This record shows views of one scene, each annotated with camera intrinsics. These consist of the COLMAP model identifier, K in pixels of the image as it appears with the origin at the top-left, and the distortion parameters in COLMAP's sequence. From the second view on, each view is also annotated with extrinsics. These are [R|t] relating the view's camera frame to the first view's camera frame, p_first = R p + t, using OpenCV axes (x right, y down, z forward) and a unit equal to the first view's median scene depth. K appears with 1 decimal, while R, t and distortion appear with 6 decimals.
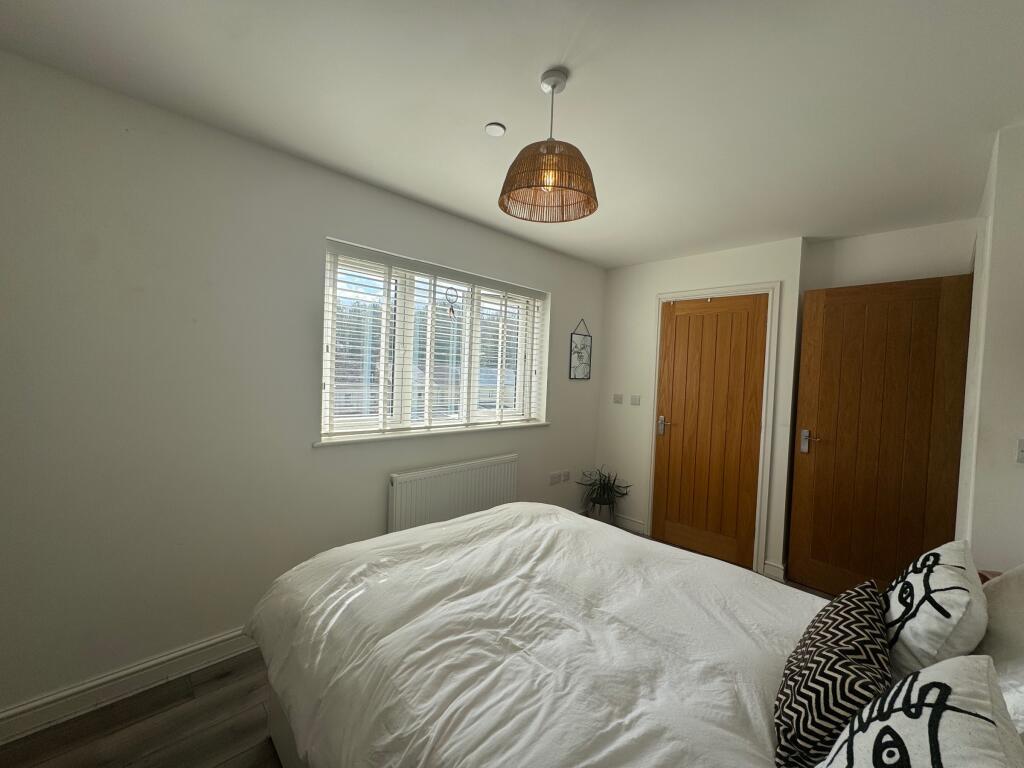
lens RADIAL K [[404.9, 0, 513.2], [0, 404.9, 371.7], [0, 0, 1]] dist [0.000806, 0.000093]
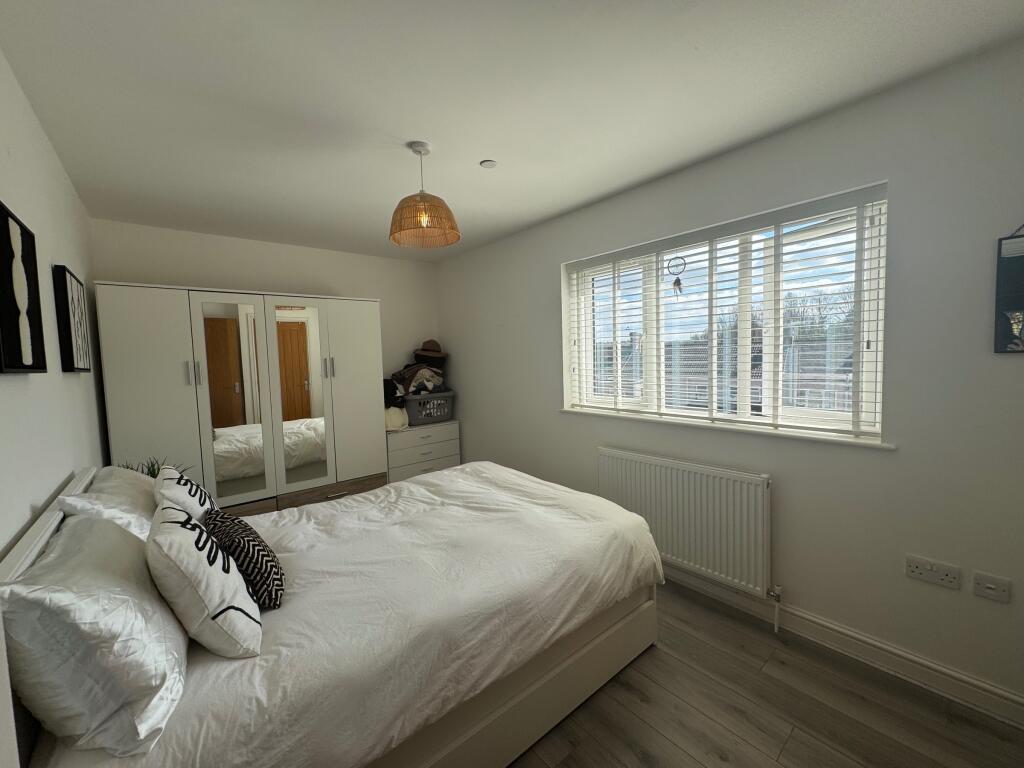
lens RADIAL K [[404.9, 0, 513.2], [0, 404.9, 371.7], [0, 0, 1]] dist [0.000806, 0.000093]
pose [[-0.069706, 0.000140, -0.997568, 1.210848], [0.027706, 0.999615, -0.001796, 0.048124], [0.997183, -0.027764, -0.069683, 1.153404]]
